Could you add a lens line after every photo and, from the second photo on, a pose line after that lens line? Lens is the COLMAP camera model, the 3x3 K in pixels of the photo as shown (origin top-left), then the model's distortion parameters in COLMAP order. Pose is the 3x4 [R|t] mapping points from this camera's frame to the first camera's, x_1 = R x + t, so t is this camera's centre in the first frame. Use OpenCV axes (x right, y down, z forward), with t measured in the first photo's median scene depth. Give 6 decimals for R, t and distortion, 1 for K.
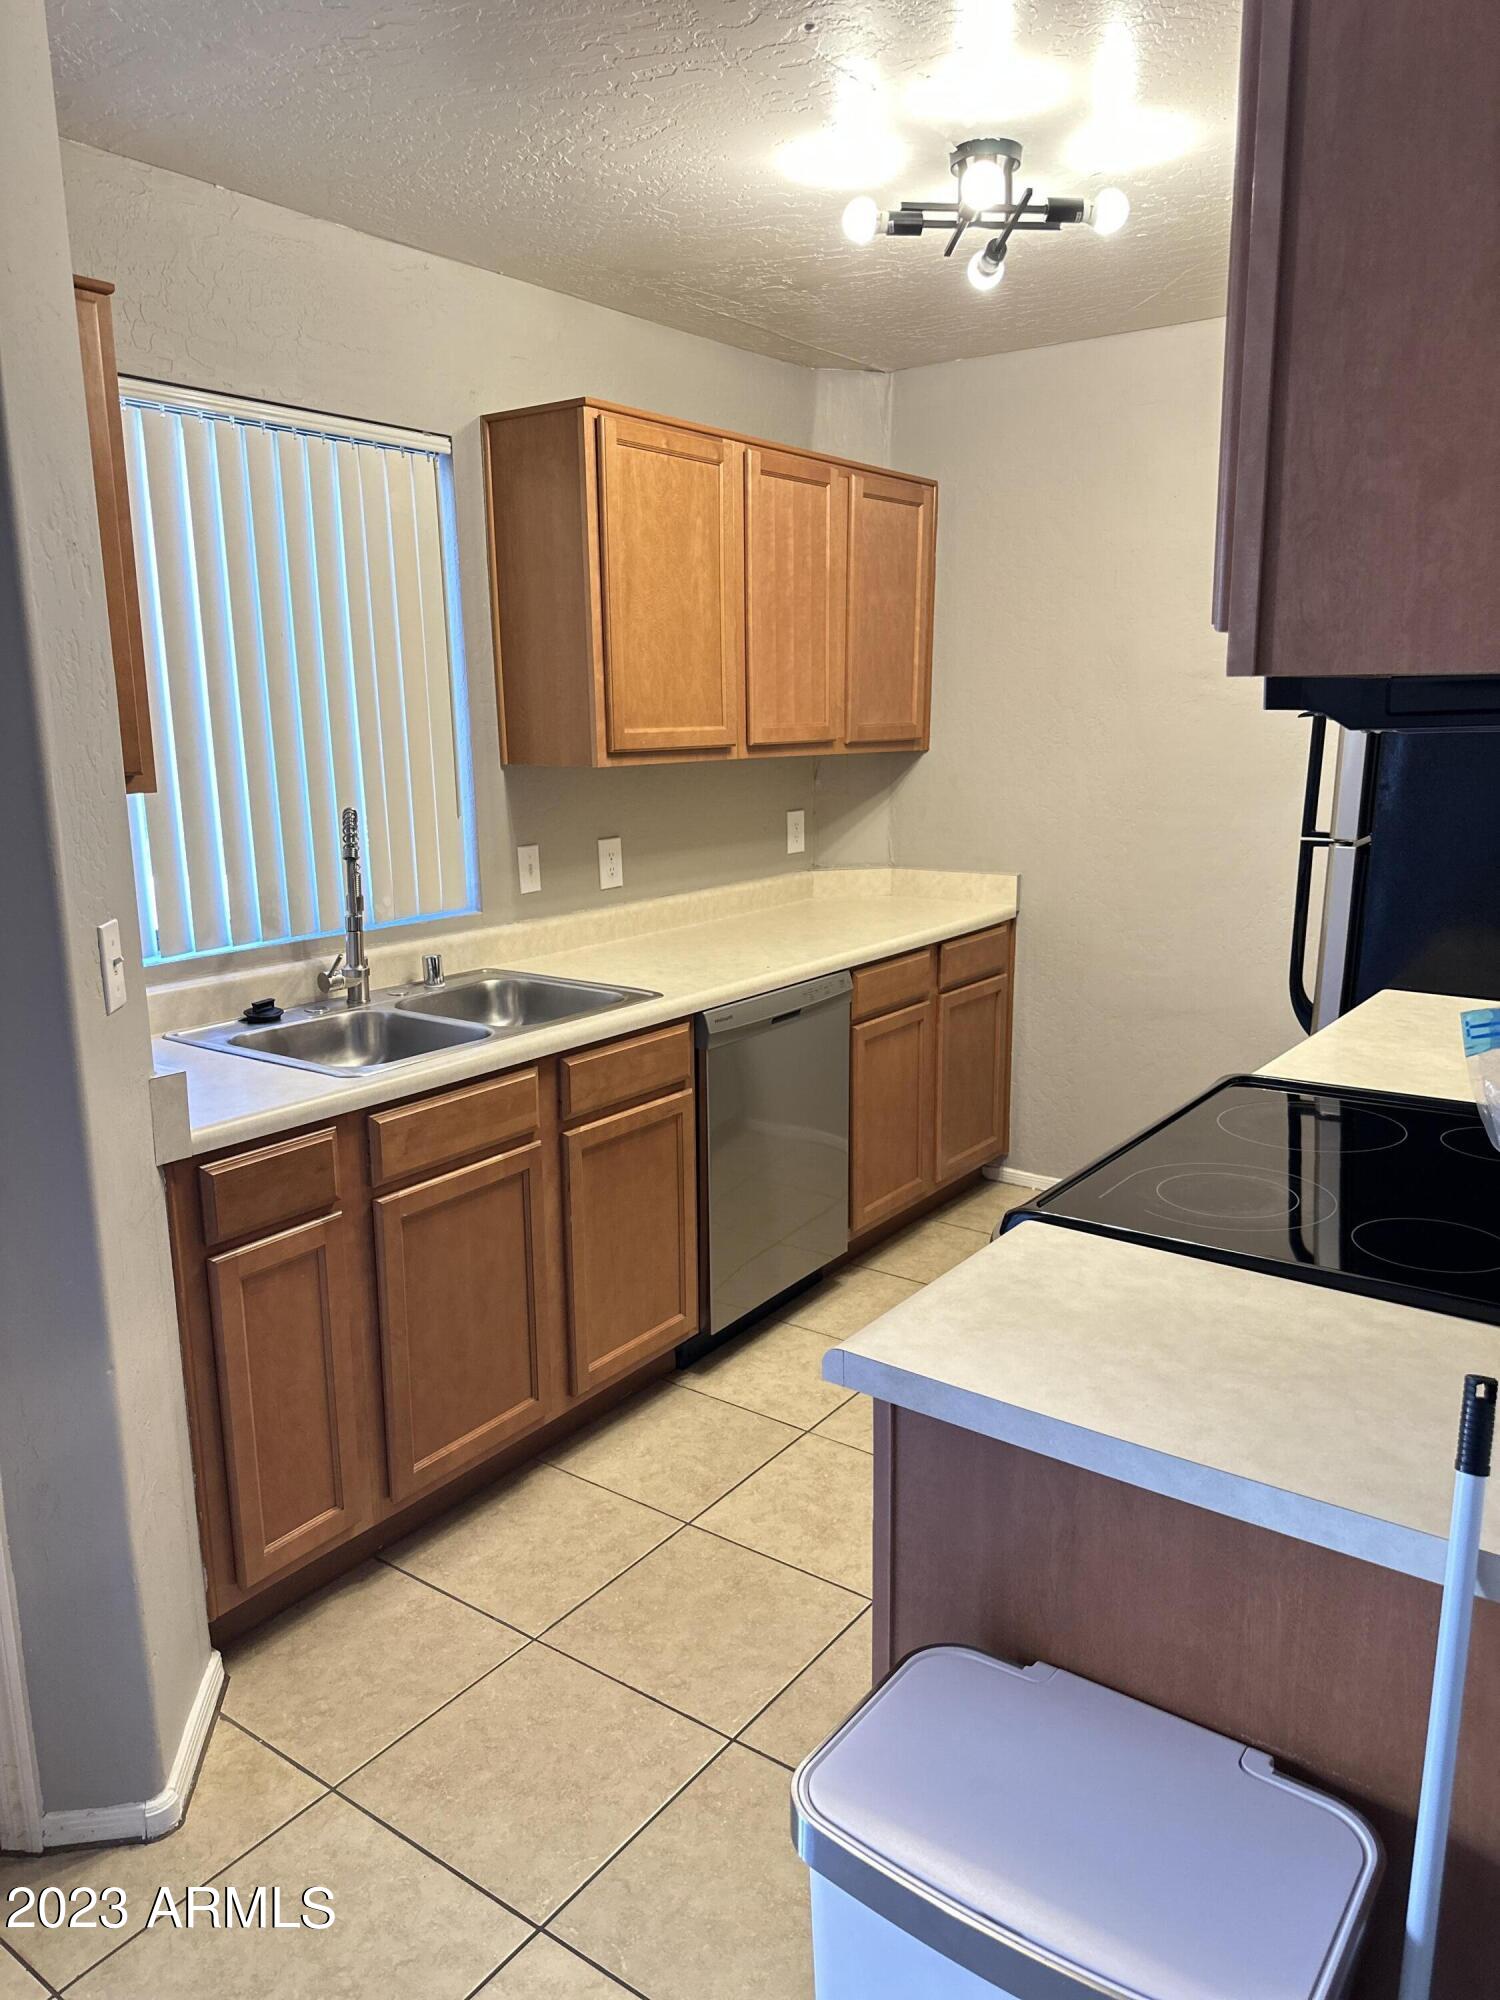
lens RADIAL K [[1397.4, 0, 748.2], [0, 1397.4, 1031.1], [0, 0, 1]] dist [0.044481, -0.083362]
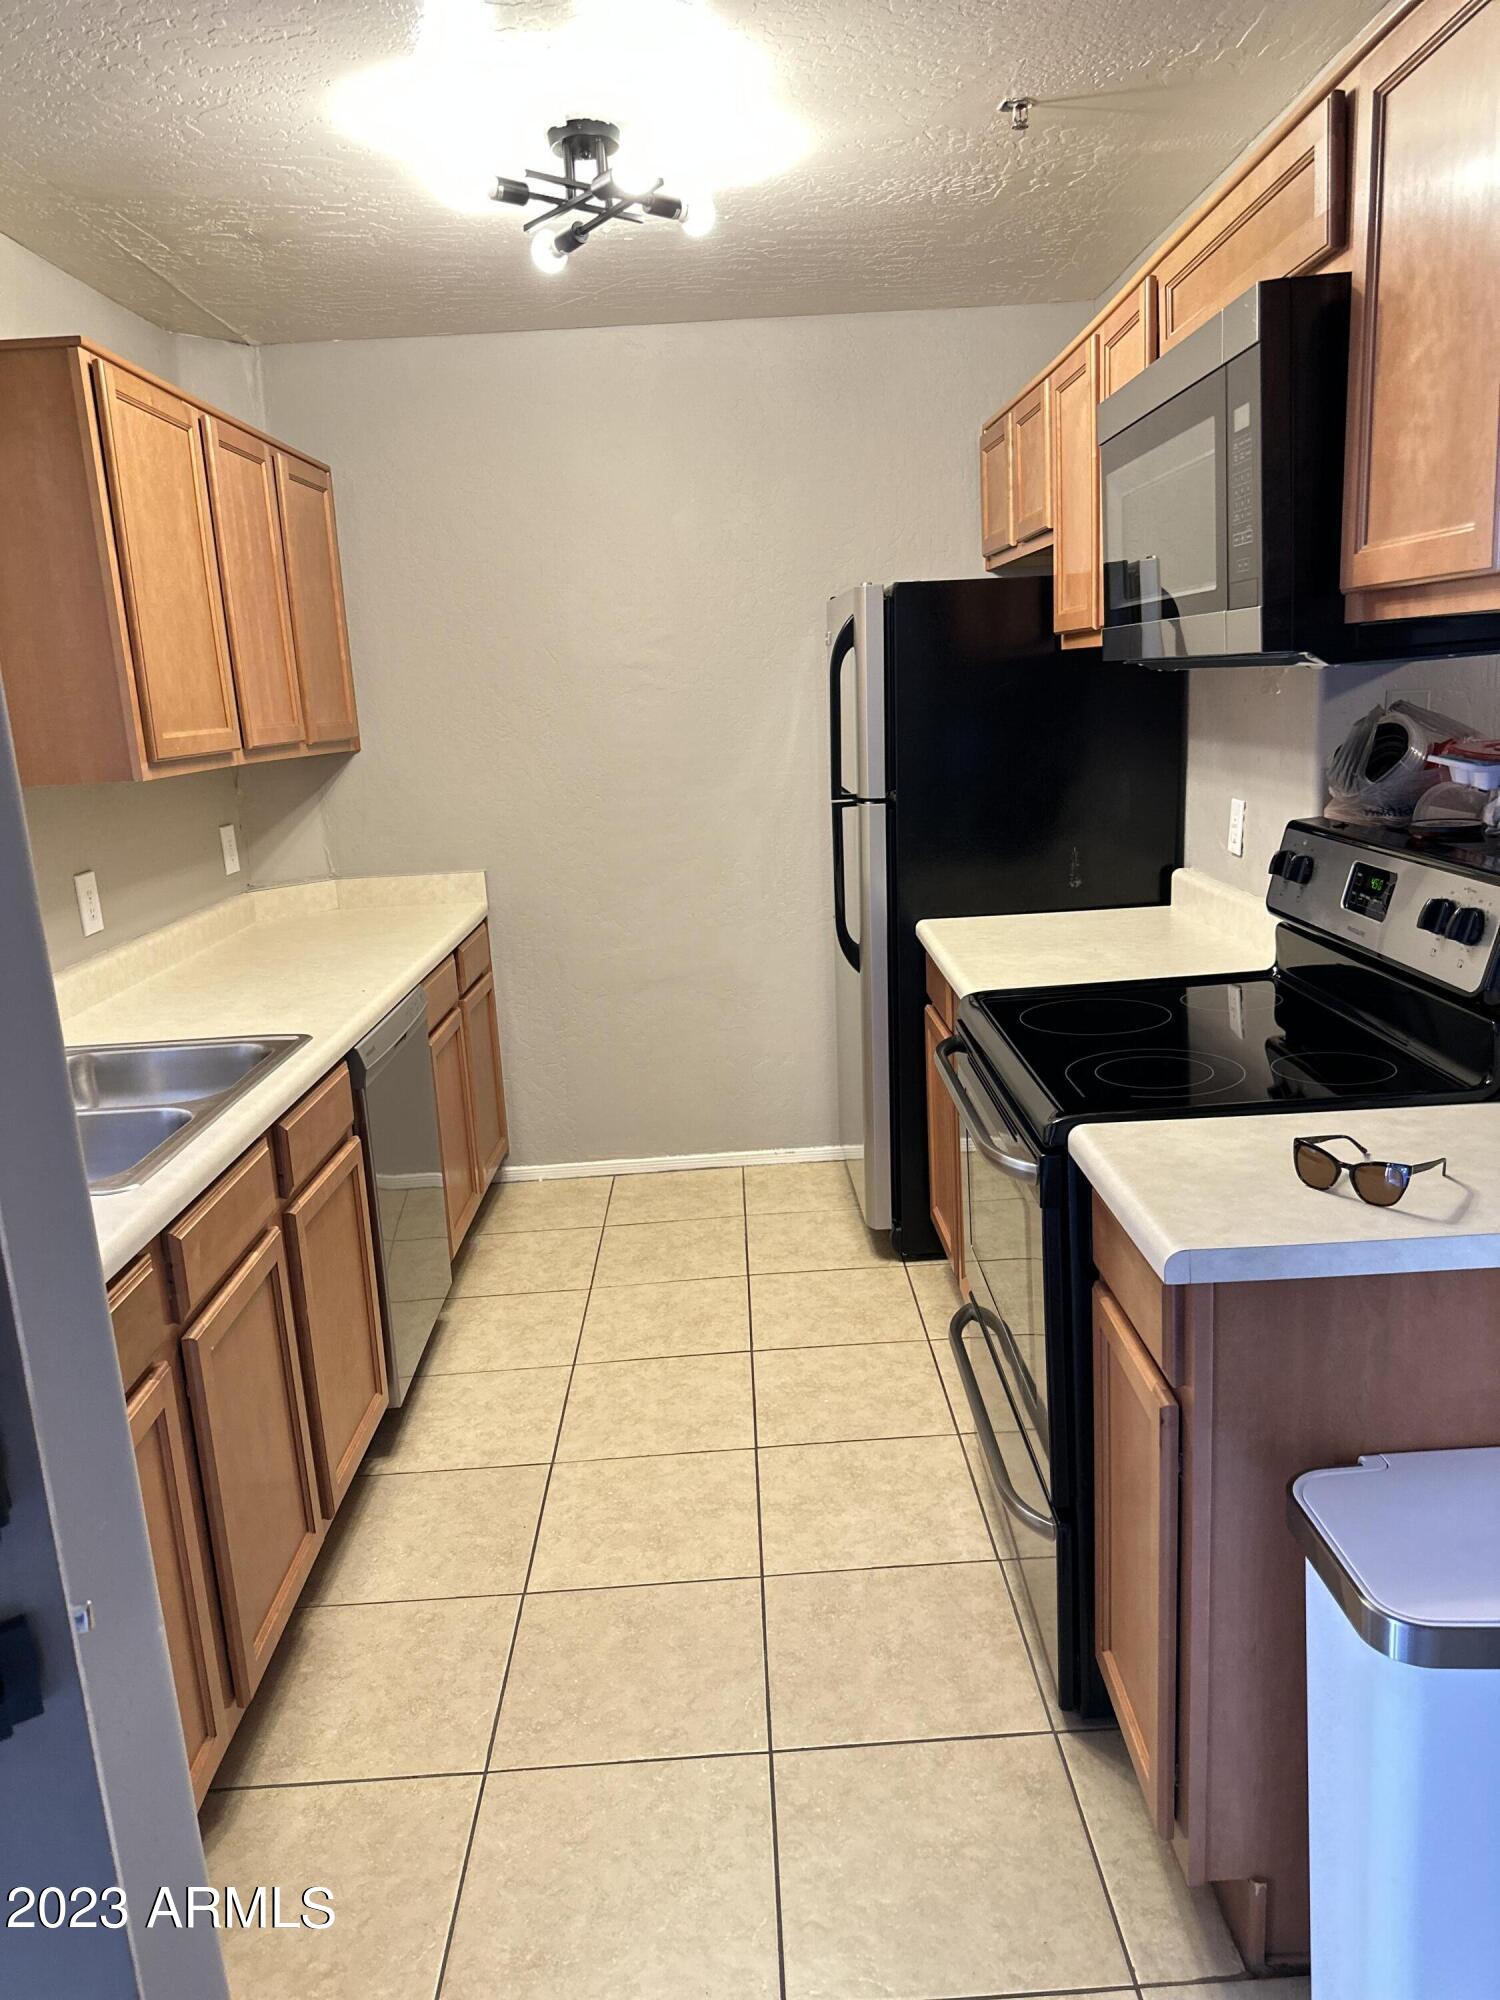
lens RADIAL K [[1400.0, 0, 760.2], [0, 1400.0, 1021.6], [0, 0, 1]] dist [0.032393, -0.051383]
pose [[0.788667, -0.169265, 0.591061, -0.399925], [0.177238, 0.983136, 0.045053, -0.026506], [-0.588720, 0.069227, 0.805367, 0.152999]]
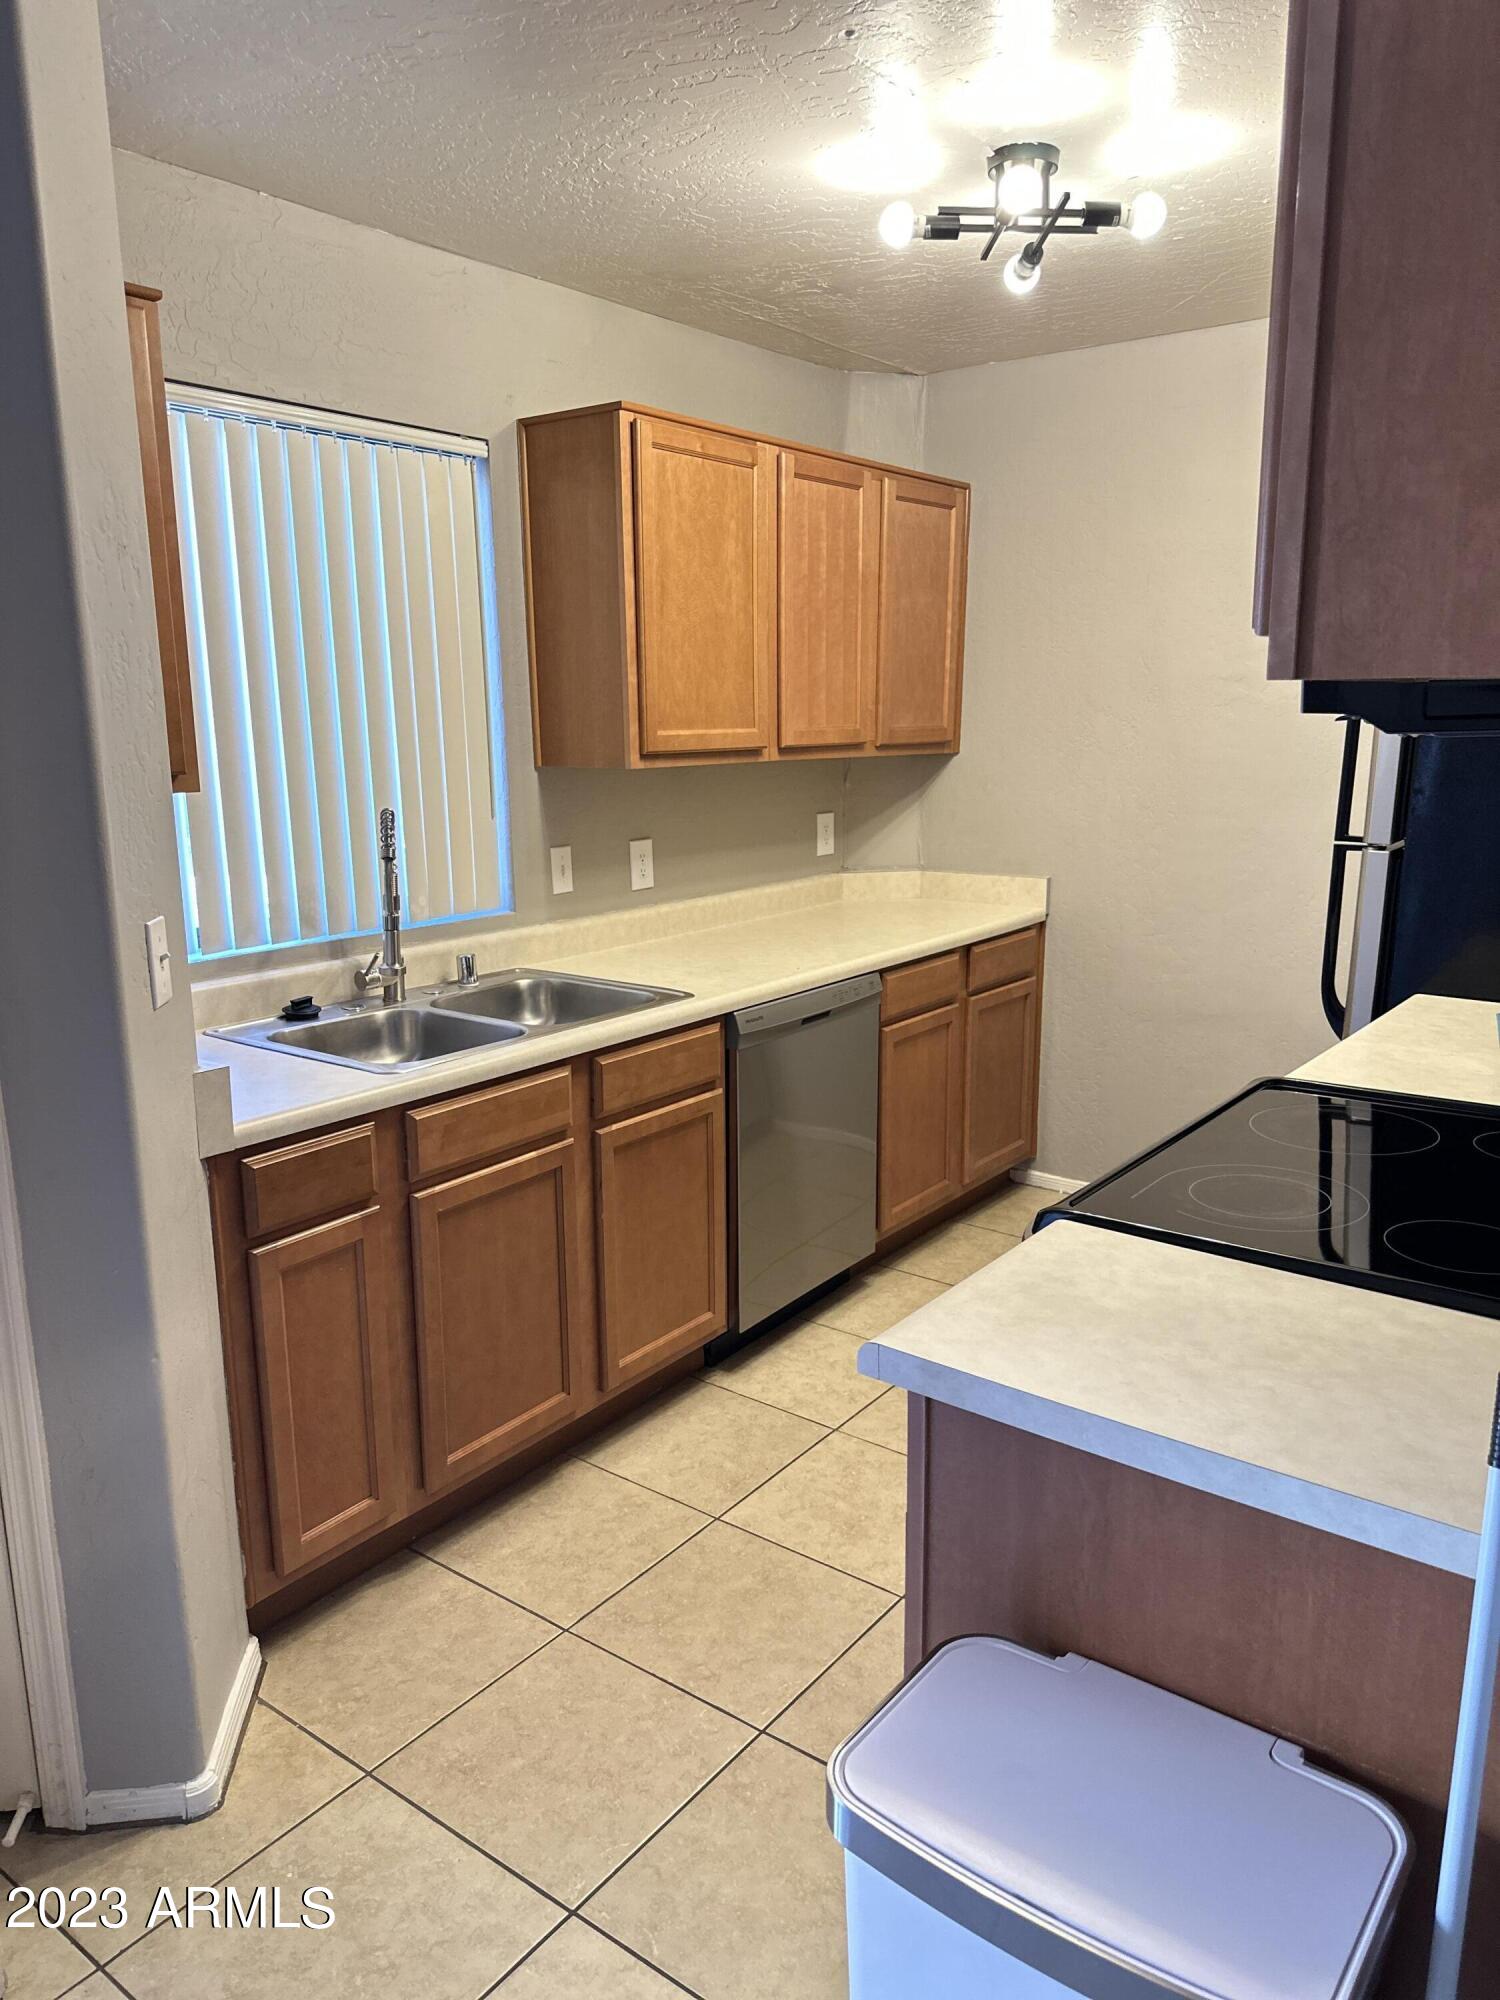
lens RADIAL K [[1398.1, 0, 745.4], [0, 1398.1, 1038.4], [0, 0, 1]] dist [0.045995, -0.086310]
pose [[0.999800, 0.006787, -0.018832, -0.005667], [-0.006727, 0.999972, 0.003241, 0.002052], [0.018853, -0.003113, 0.999817, -0.008204]]
